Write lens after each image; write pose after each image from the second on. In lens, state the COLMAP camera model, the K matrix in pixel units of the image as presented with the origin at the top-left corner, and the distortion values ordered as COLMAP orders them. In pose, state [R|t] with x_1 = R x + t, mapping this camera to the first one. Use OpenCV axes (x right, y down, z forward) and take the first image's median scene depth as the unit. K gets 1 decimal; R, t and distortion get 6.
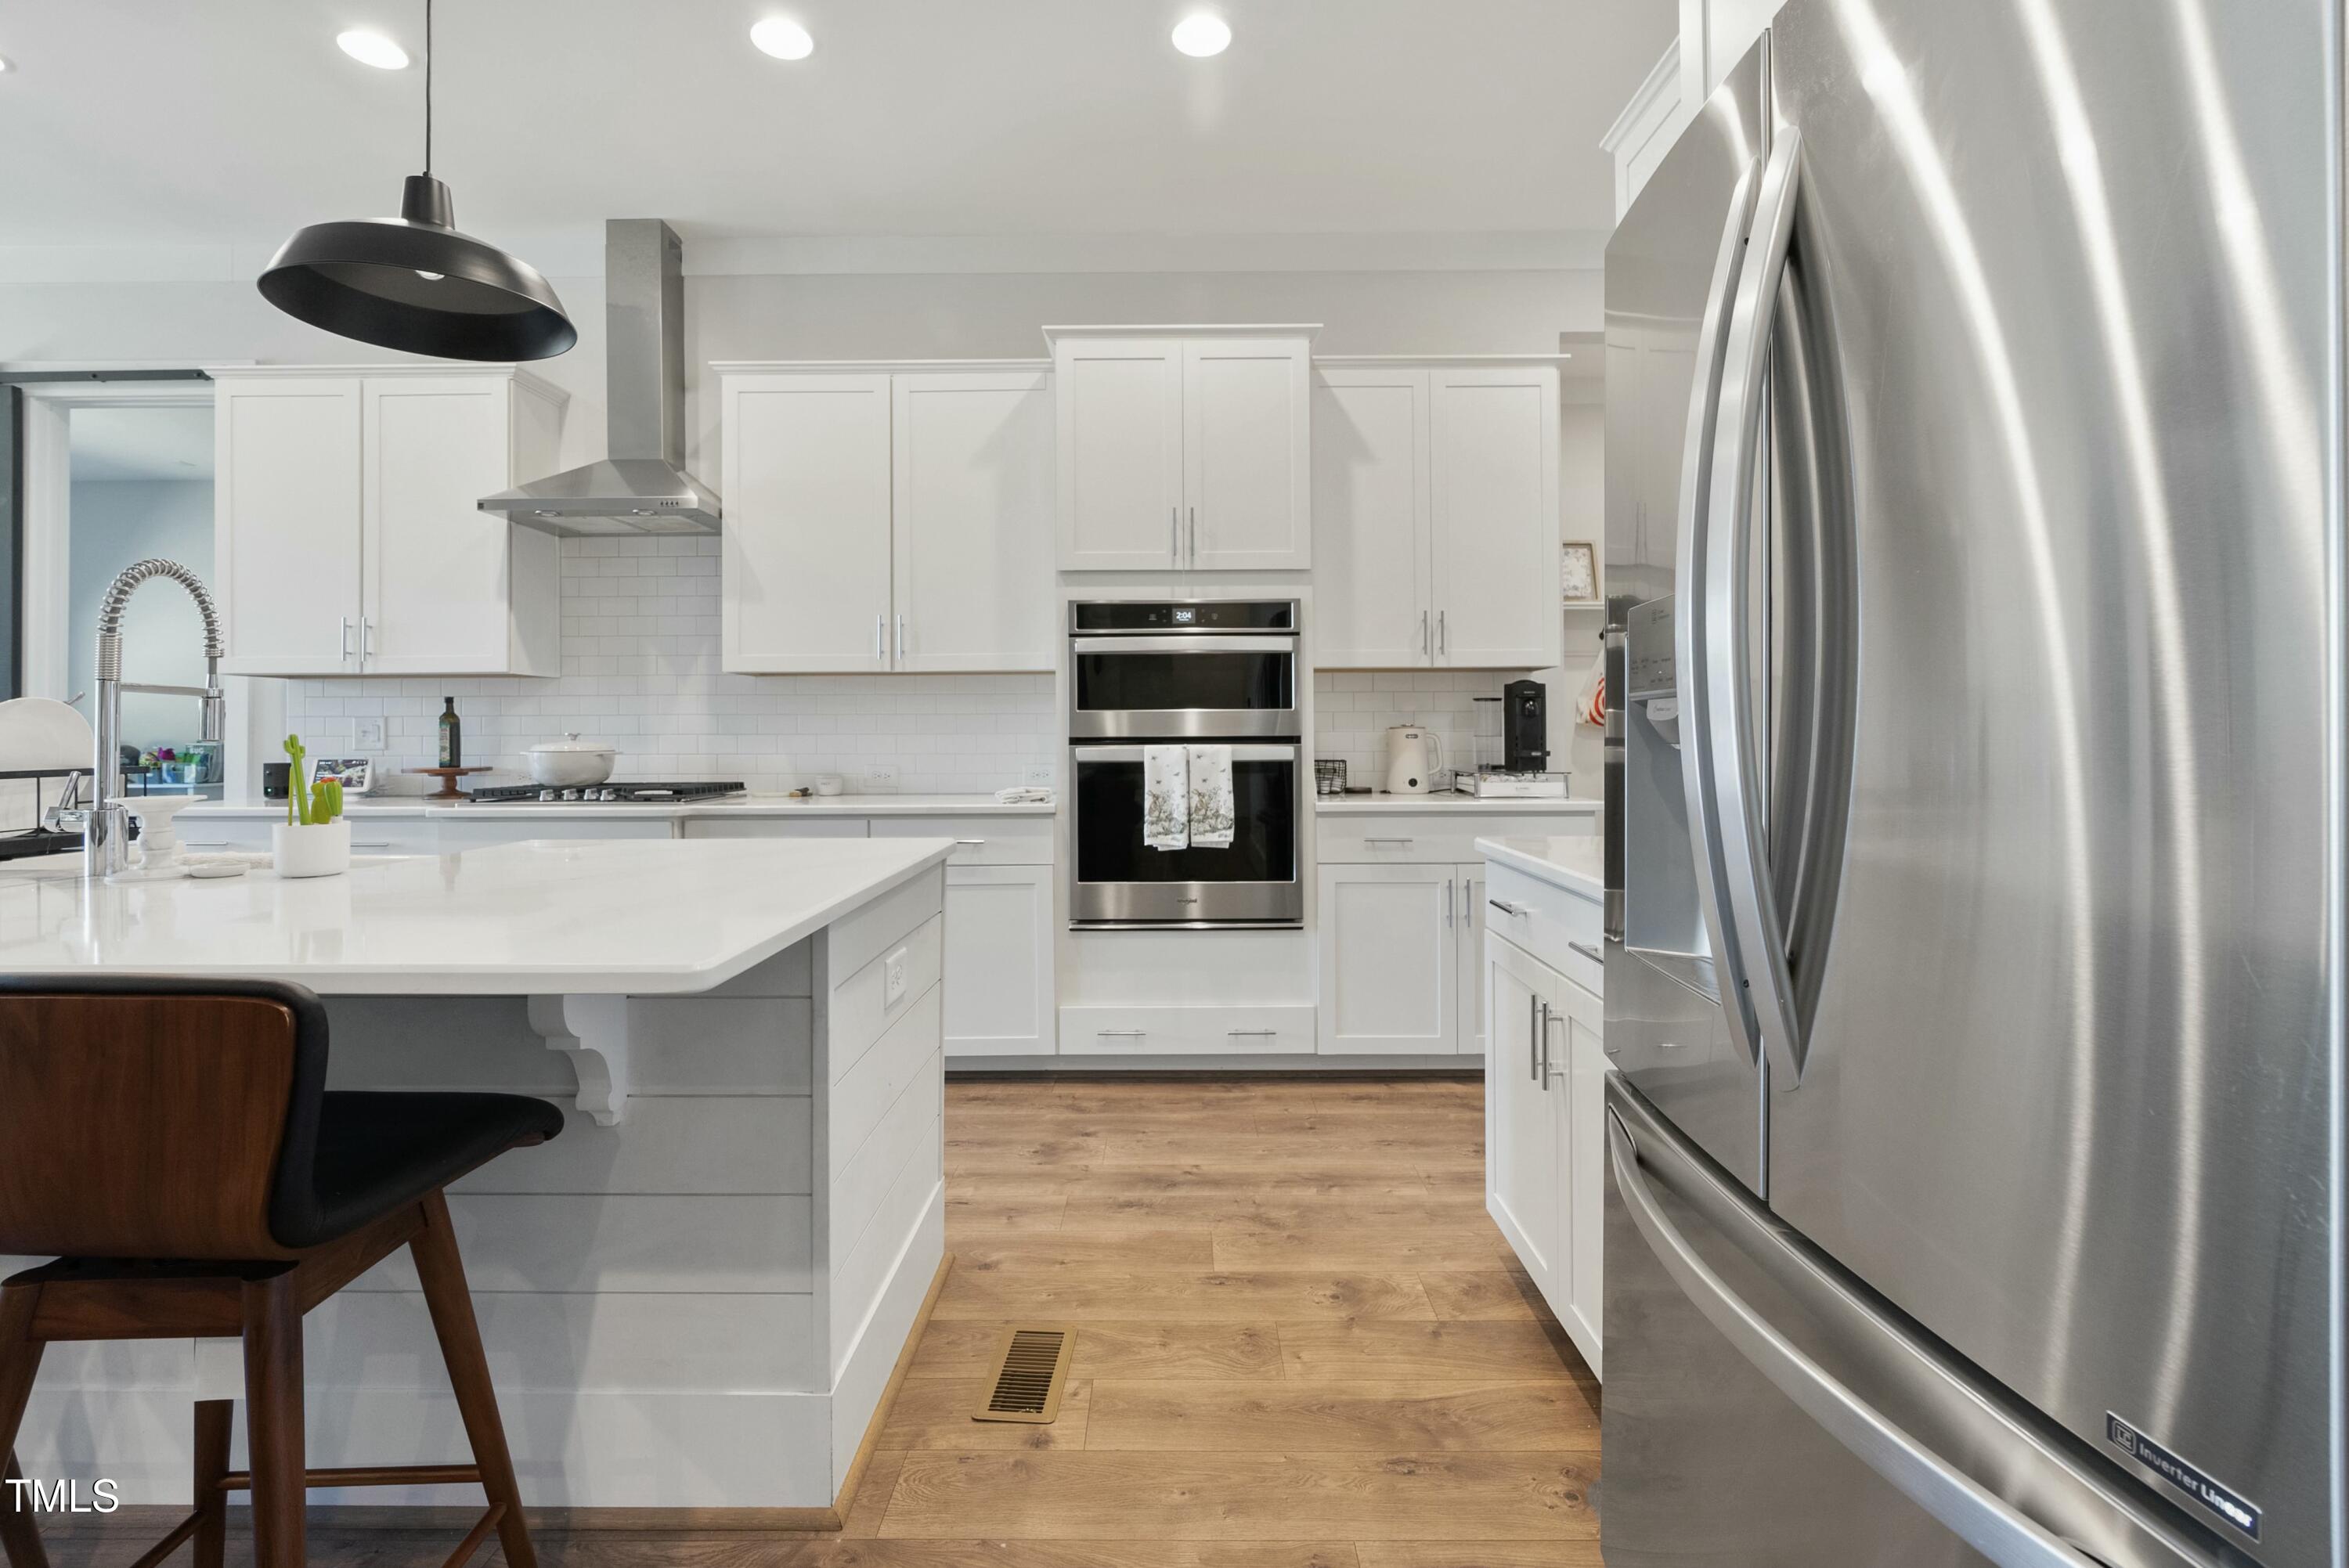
lens RADIAL K [[1071.1, 0, 1173.5], [0, 1071.1, 727.0], [0, 0, 1]] dist [-0.009675, 0.002510]
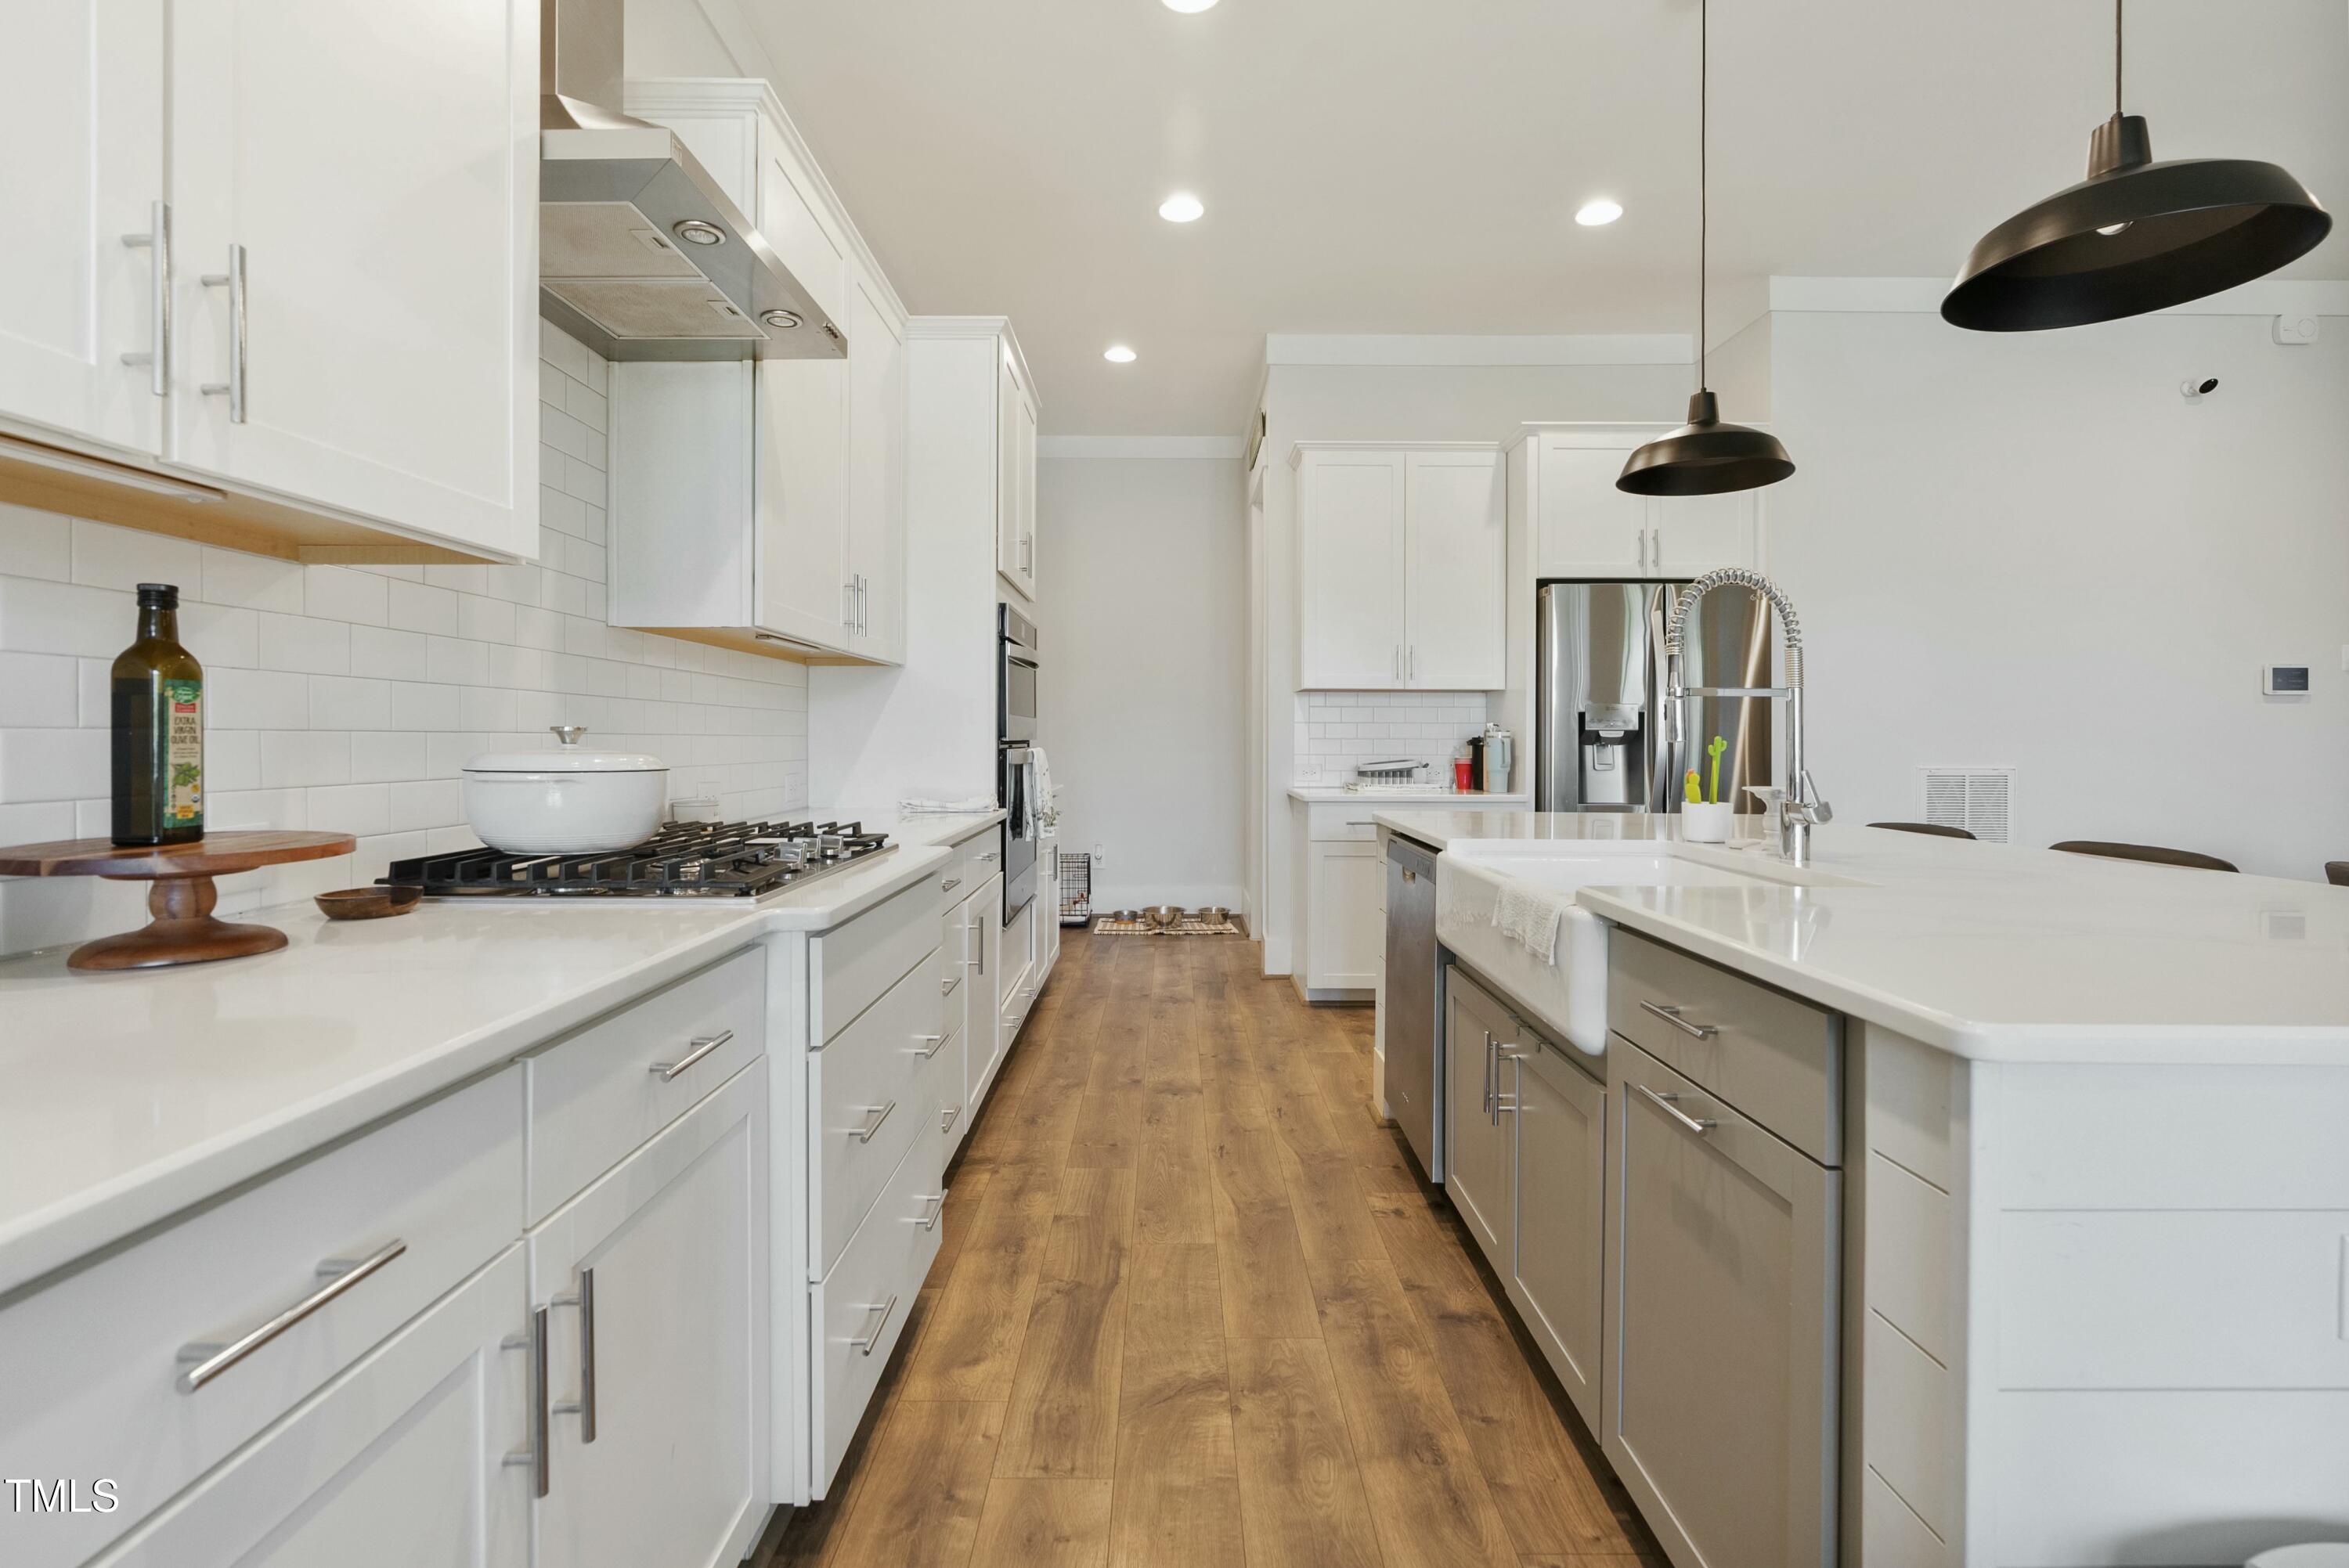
lens RADIAL K [[1071.1, 0, 1181.0], [0, 1071.1, 752.7], [0, 0, 1]] dist [-0.009675, 0.002510]
pose [[-0.013561, -0.007639, 0.999879, -1.100481], [-0.006848, 0.999948, 0.007547, 0.011852], [-0.999885, -0.006745, -0.013613, 0.858259]]
